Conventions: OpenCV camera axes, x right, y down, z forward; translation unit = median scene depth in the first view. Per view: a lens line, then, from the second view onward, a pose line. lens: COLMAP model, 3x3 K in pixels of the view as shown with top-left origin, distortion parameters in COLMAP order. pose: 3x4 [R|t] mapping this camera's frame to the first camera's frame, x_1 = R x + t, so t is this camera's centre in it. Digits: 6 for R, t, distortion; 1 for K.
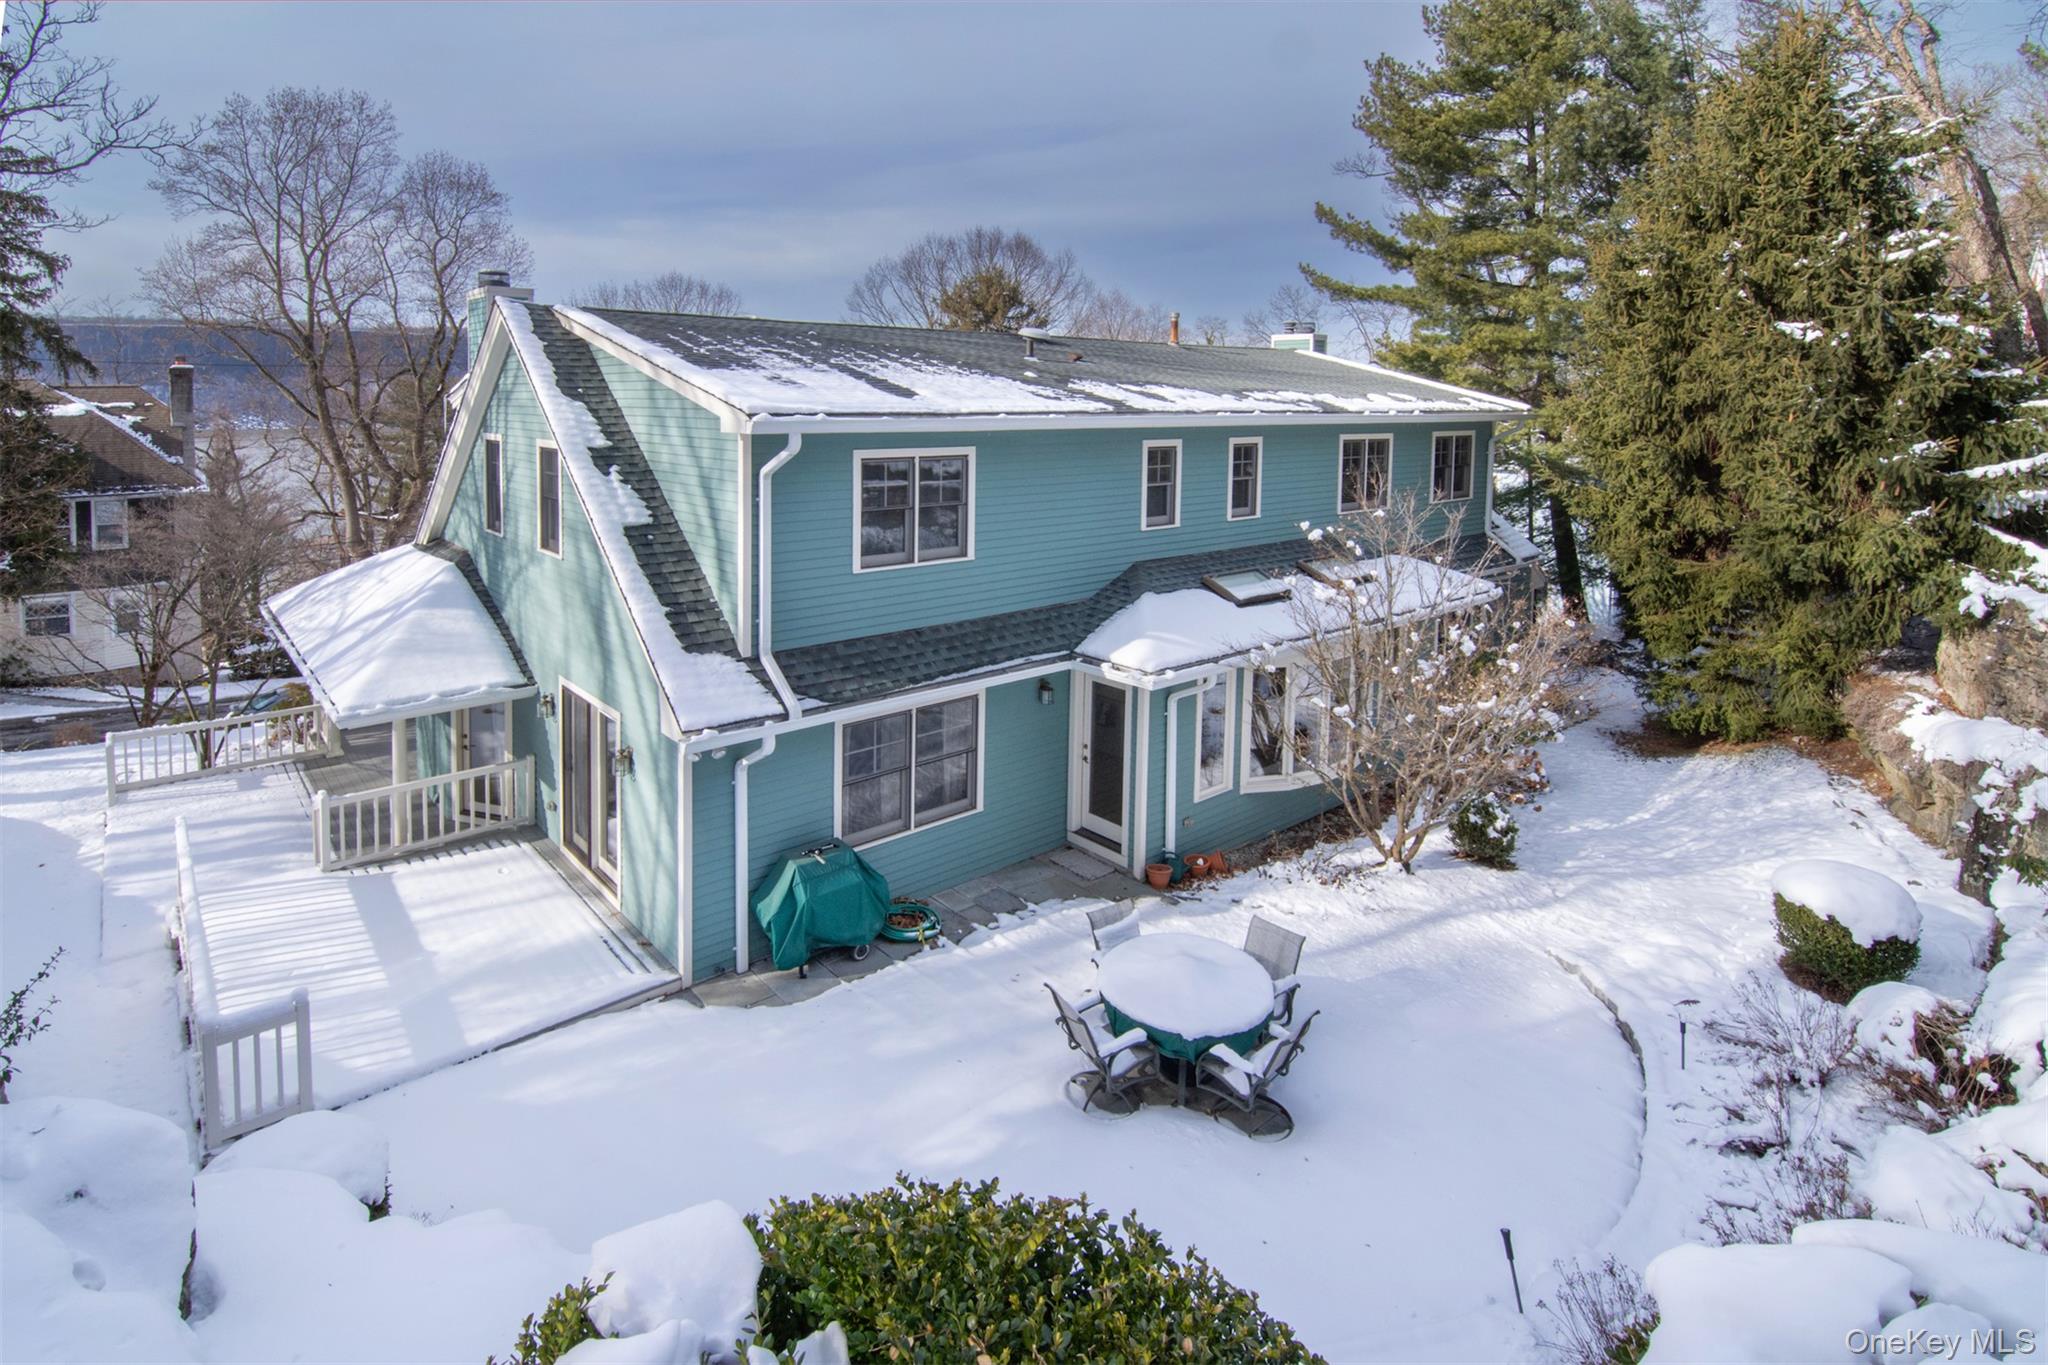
lens RADIAL K [[1989.2, 0, 1021.1], [0, 1989.2, 683.0], [0, 0, 1]] dist [-0.055214, 0.000000]
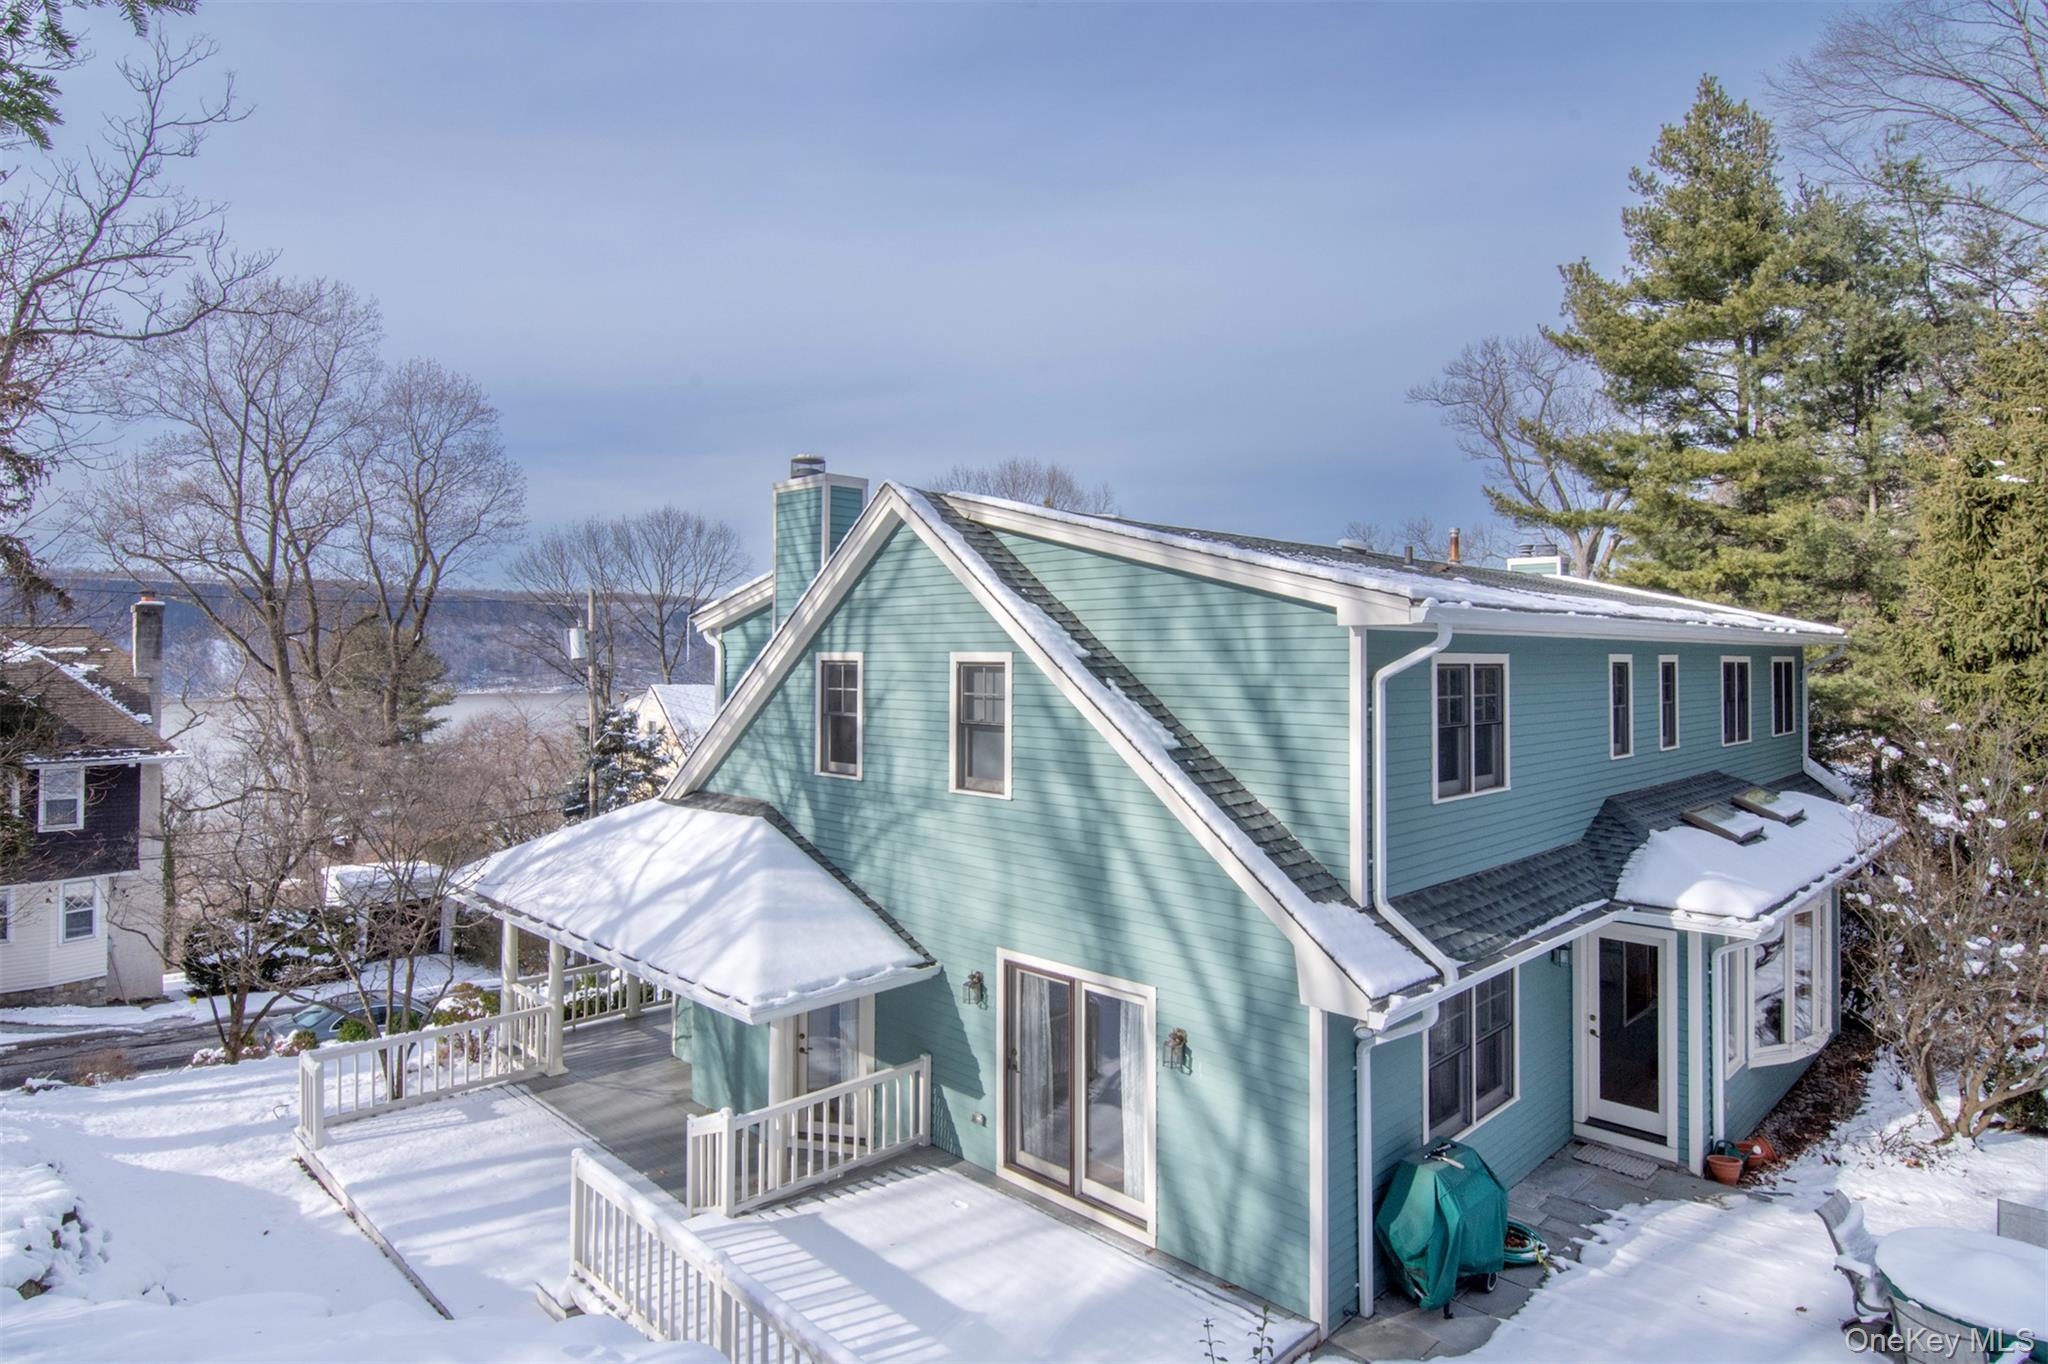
lens RADIAL K [[2160.5, 0, 1027.0], [0, 2160.5, 681.7], [0, 0, 1]] dist [-0.034873, 0.000000]
pose [[0.985328, -0.009853, 0.170387, -0.339333], [0.034804, 0.988953, -0.144083, 0.014330], [-0.167085, 0.147899, 0.974786, 0.137398]]
